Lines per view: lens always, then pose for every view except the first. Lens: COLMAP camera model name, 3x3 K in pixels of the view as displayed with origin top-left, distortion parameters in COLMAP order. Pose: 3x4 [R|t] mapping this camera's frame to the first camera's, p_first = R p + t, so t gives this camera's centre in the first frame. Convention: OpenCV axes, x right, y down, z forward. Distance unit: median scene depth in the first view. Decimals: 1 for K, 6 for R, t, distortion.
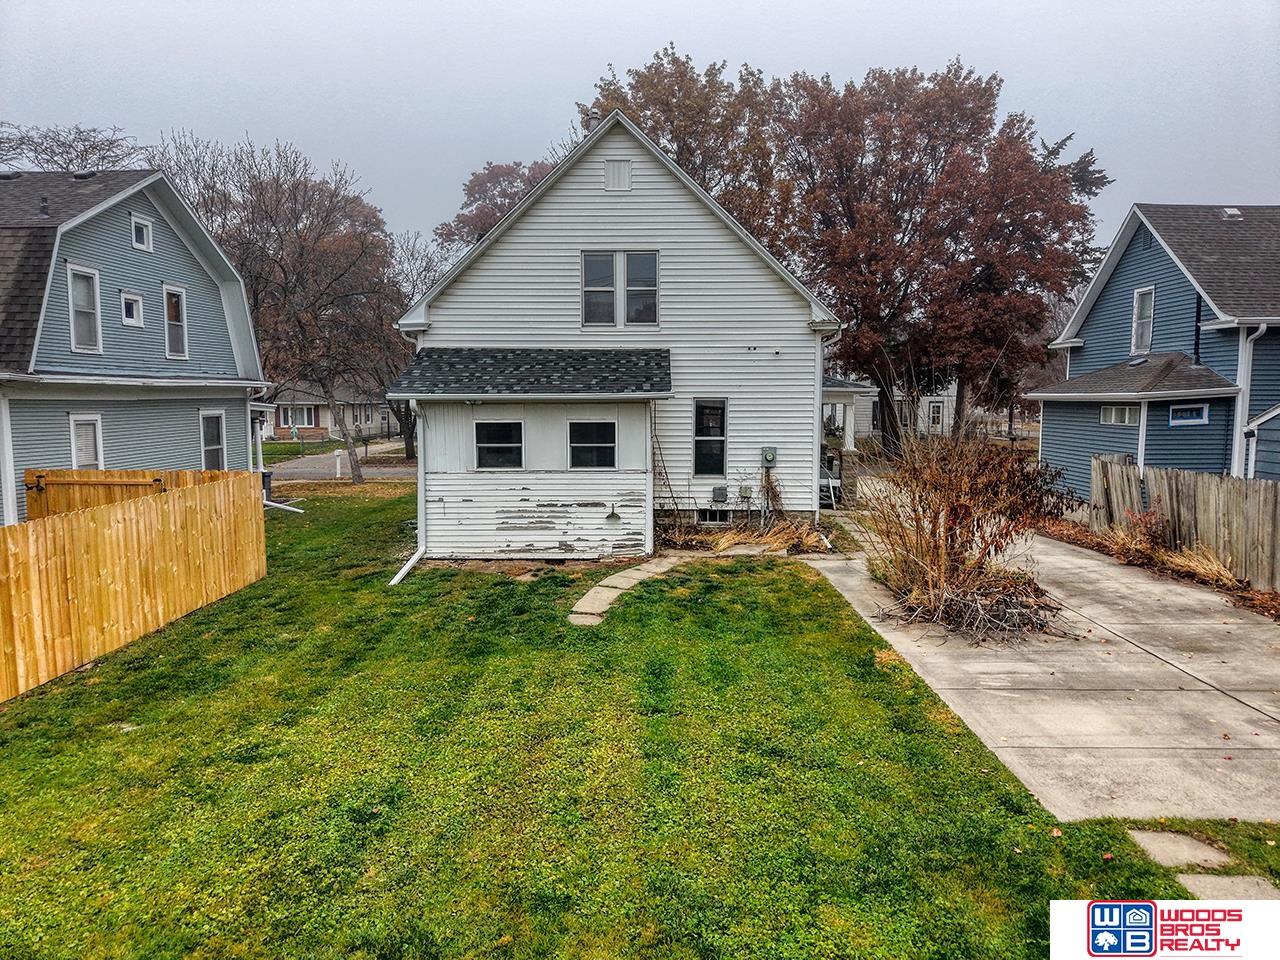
lens RADIAL K [[855.8, 0, 640.0], [0, 855.8, 480.0], [0, 0, 1]] dist [0.033845, -0.043596]
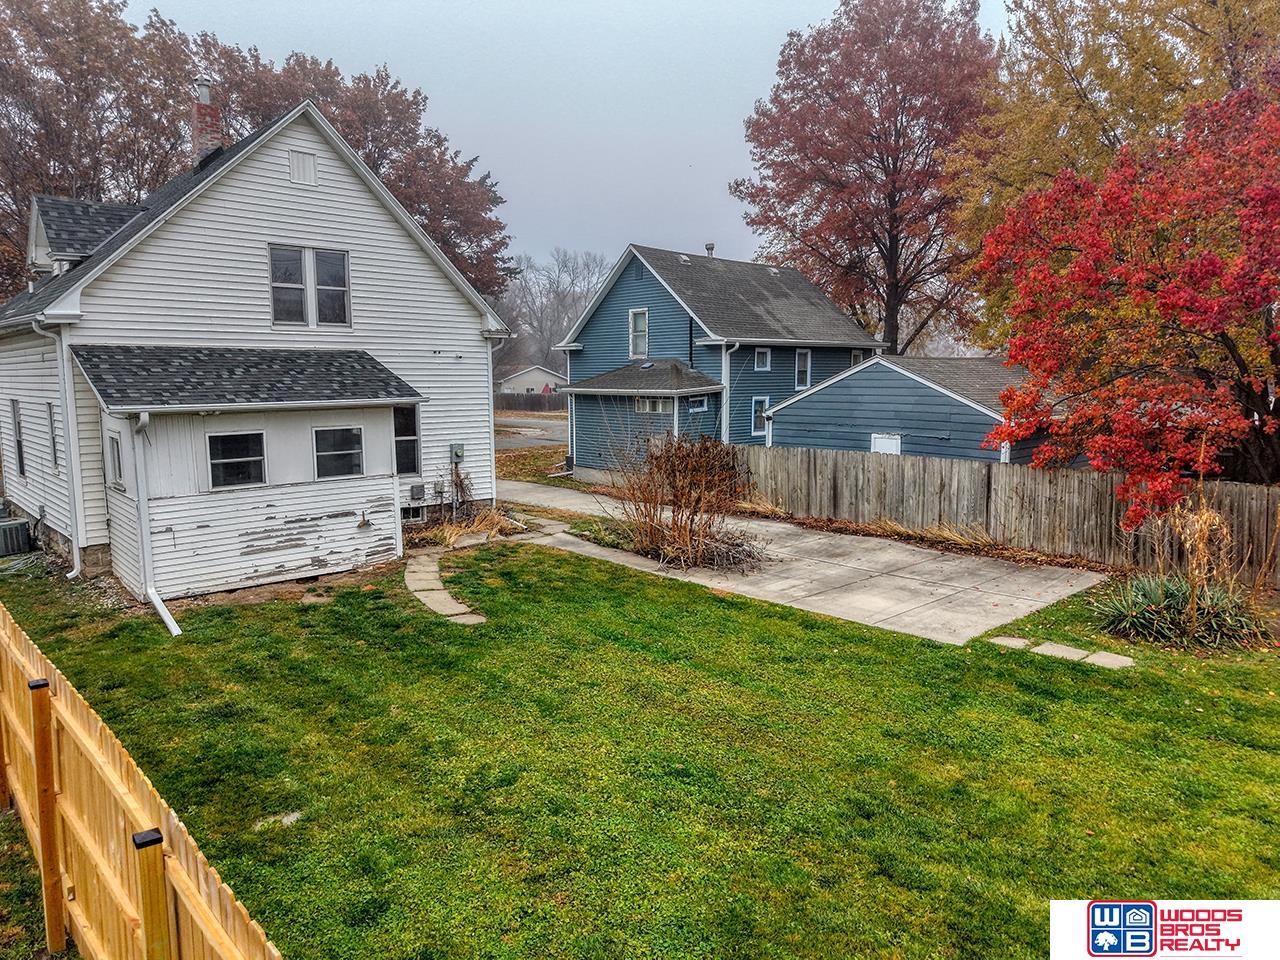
lens RADIAL K [[851.8, 0, 640.0], [0, 851.8, 480.0], [0, 0, 1]] dist [0.048094, -0.047957]
pose [[0.710856, -0.087325, 0.697896, -0.488739], [0.070852, 0.996106, 0.052471, -0.037131], [-0.699760, 0.012148, 0.714275, 0.071868]]
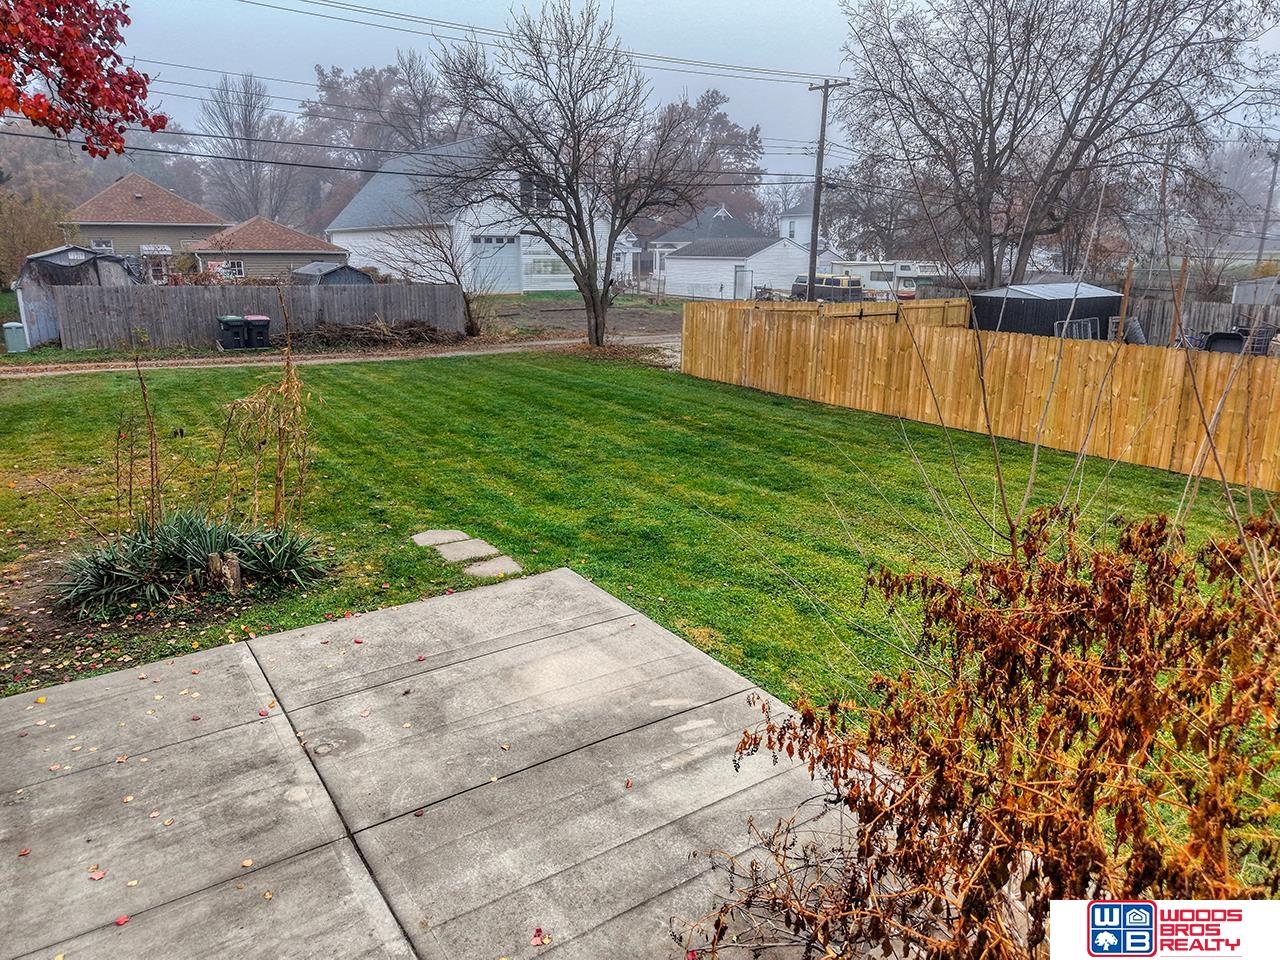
lens RADIAL K [[855.8, 0, 640.0], [0, 855.8, 480.0], [0, 0, 1]] dist [0.033845, -0.043596]
pose [[-0.815637, 0.152471, -0.558112, 0.458622], [-0.057319, 0.938609, 0.340188, -0.086499], [0.575718, 0.309460, -0.756825, 0.832284]]
